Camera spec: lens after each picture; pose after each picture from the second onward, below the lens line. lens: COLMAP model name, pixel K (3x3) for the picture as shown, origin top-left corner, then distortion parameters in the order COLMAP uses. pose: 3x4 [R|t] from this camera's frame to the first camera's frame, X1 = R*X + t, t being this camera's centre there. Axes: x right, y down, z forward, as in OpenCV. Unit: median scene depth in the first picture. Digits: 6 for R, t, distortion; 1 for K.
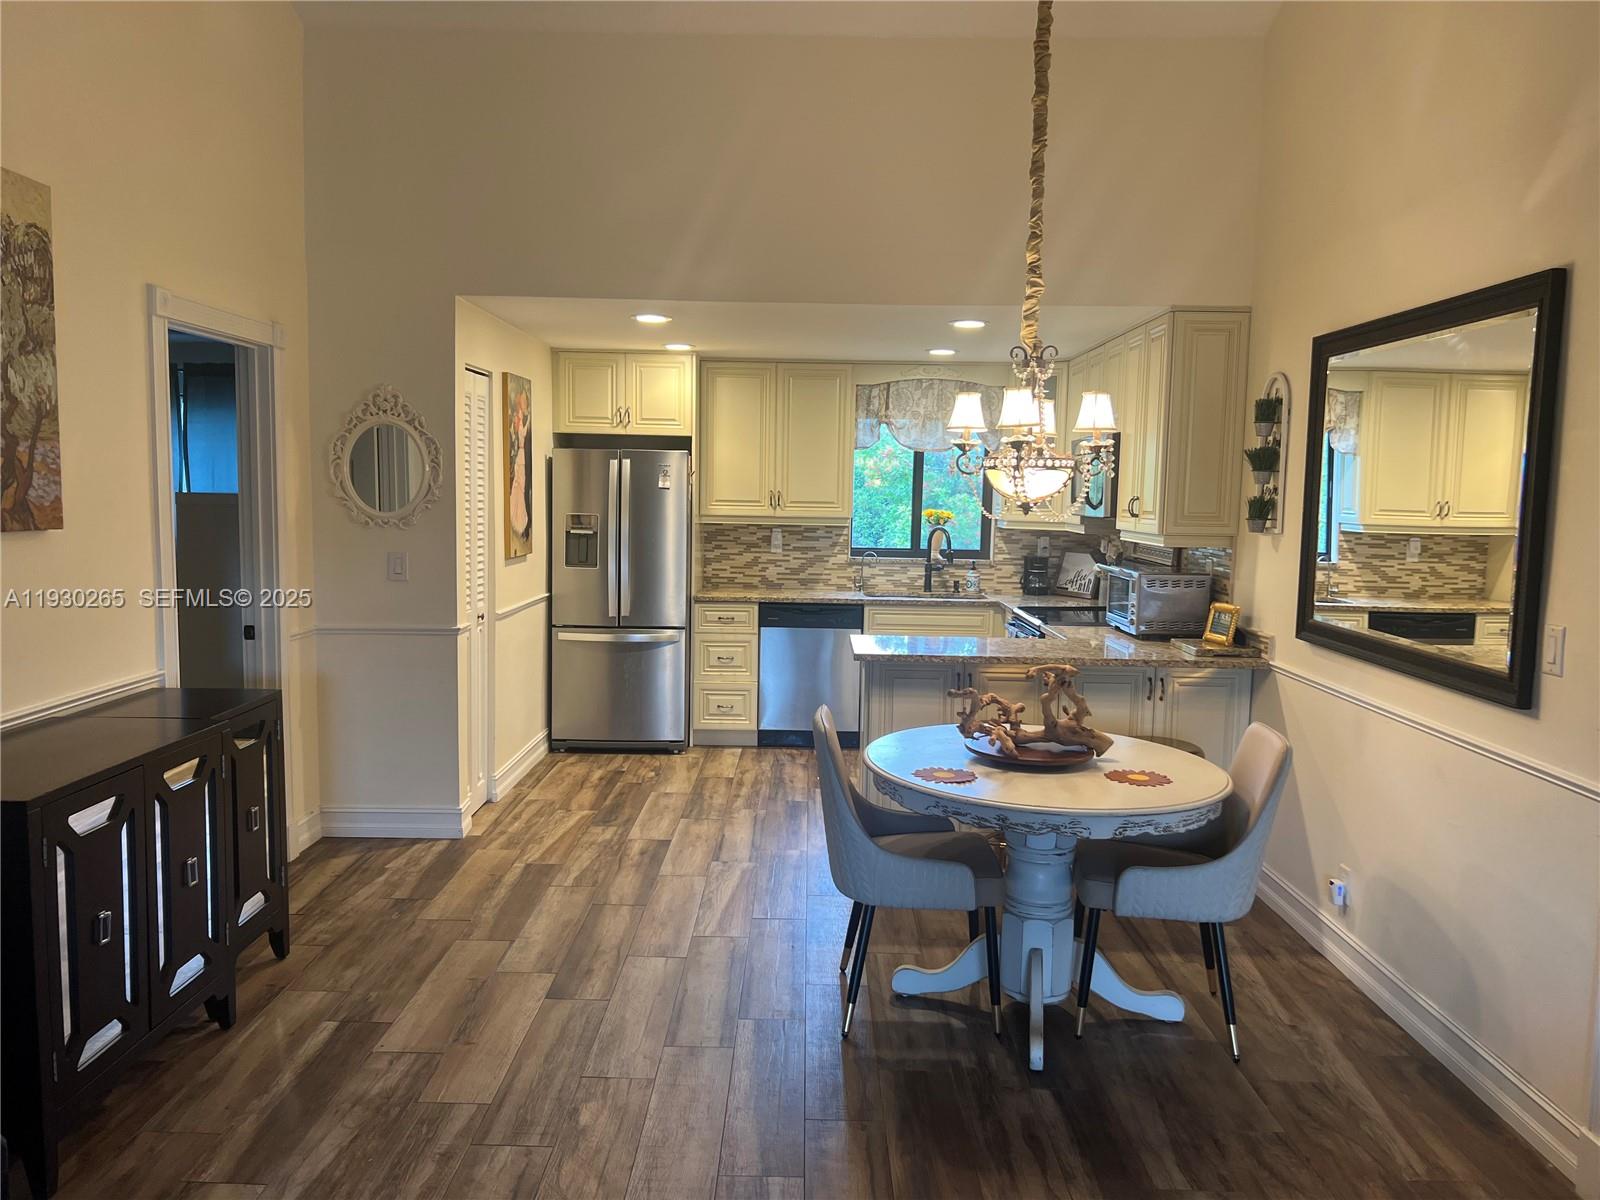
lens RADIAL K [[1200.3, 0, 799.2], [0, 1200.3, 610.0], [0, 0, 1]] dist [0.112391, -0.137581]
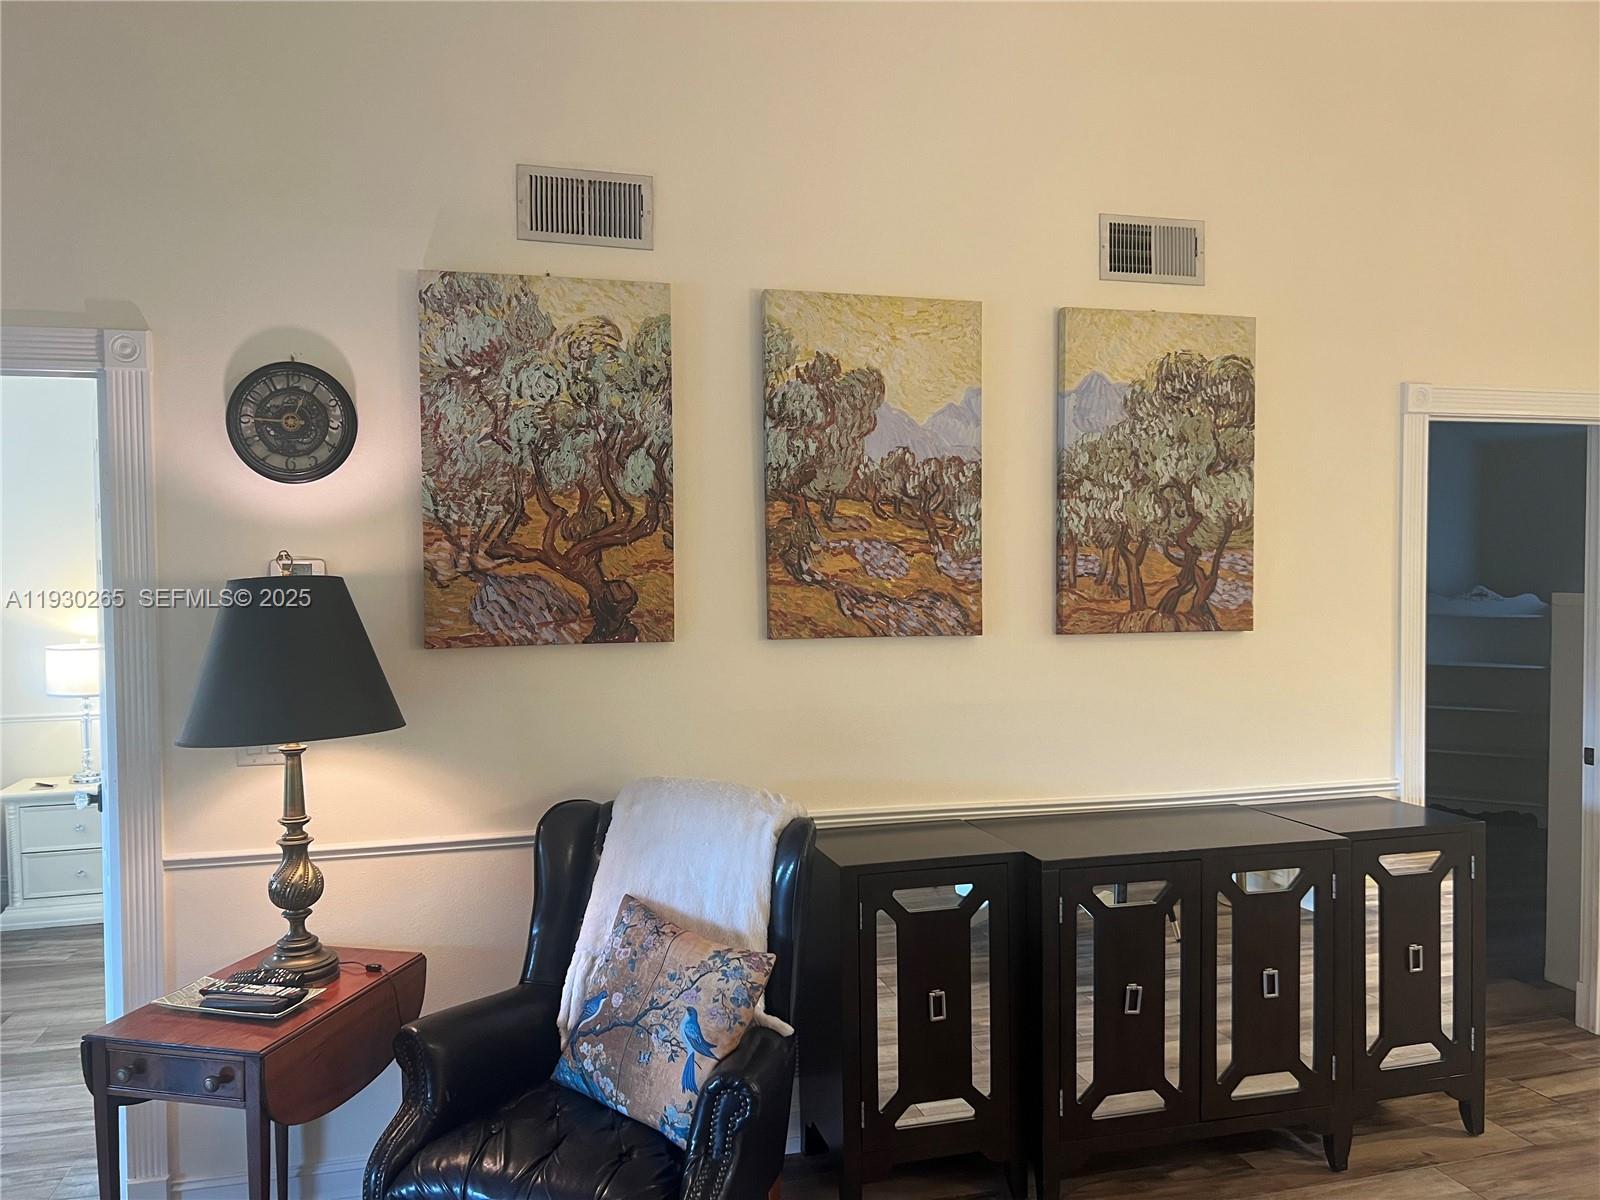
lens RADIAL K [[1200.3, 0, 799.2], [0, 1200.3, 610.0], [0, 0, 1]] dist [0.112391, -0.137581]
pose [[0.274137, 0.016428, -0.961550, 0.178756], [-0.085441, 0.996316, -0.007337, -0.023870], [0.957888, 0.084167, 0.274531, 0.184823]]
